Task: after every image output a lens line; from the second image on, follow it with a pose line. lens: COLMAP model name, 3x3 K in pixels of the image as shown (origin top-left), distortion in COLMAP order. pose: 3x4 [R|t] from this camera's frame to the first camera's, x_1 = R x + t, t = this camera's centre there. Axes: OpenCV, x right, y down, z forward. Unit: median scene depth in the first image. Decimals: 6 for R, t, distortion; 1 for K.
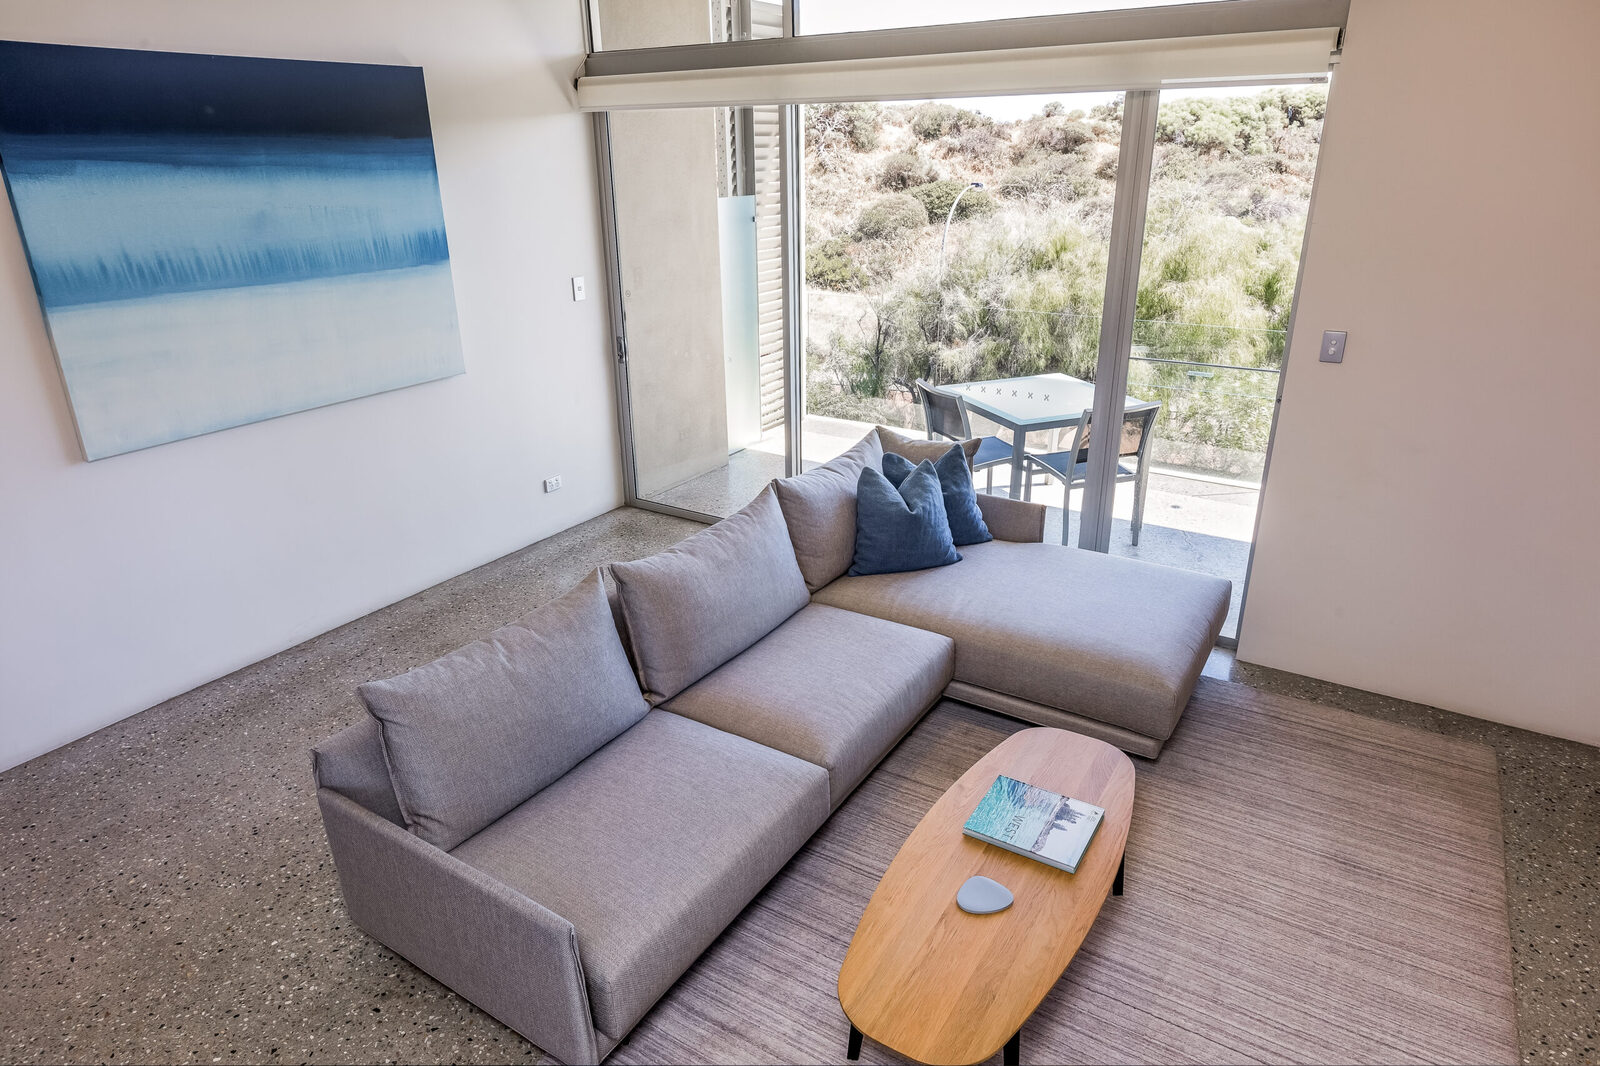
lens RADIAL K [[949.2, 0, 798.7], [0, 949.2, 527.1], [0, 0, 1]] dist [0.000006, 0.000248]
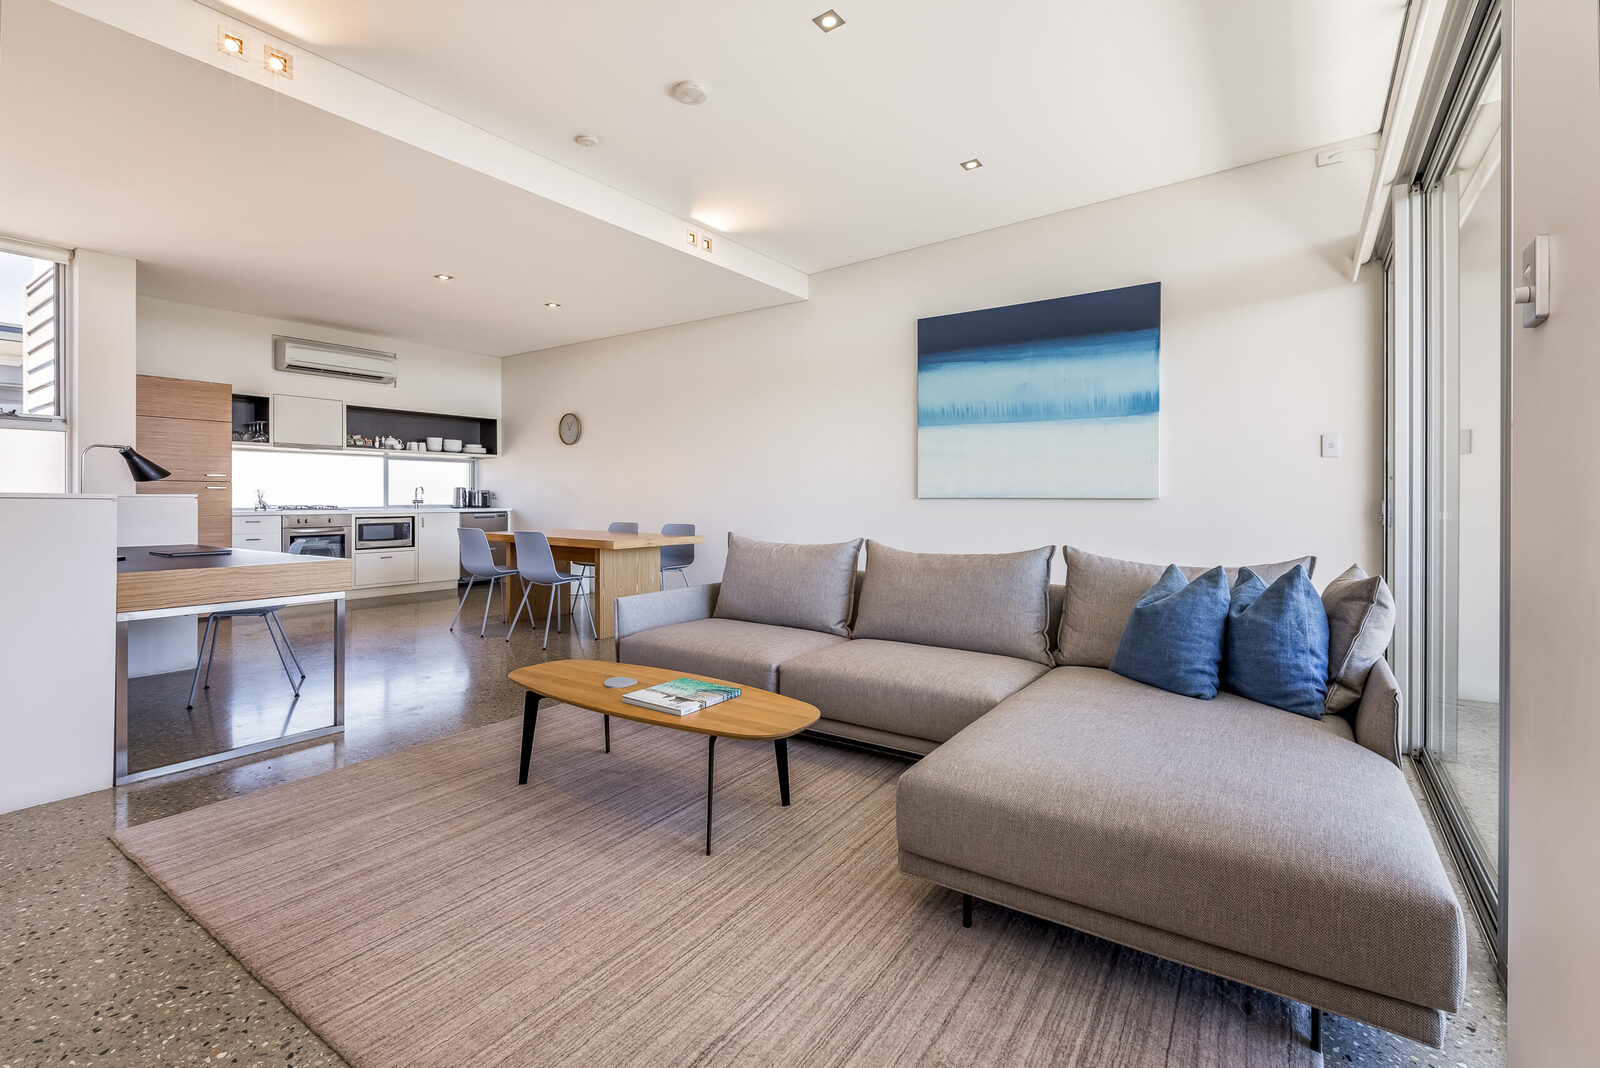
lens RADIAL K [[721.1, 0, 786.2], [0, 721.1, 495.6], [0, 0, 1]] dist [0.001516, -0.000102]
pose [[-0.042591, 0.008617, -0.999055, 0.566072], [-0.374199, 0.927039, 0.023949, -0.001830], [0.926370, 0.374866, -0.036259, 0.506176]]
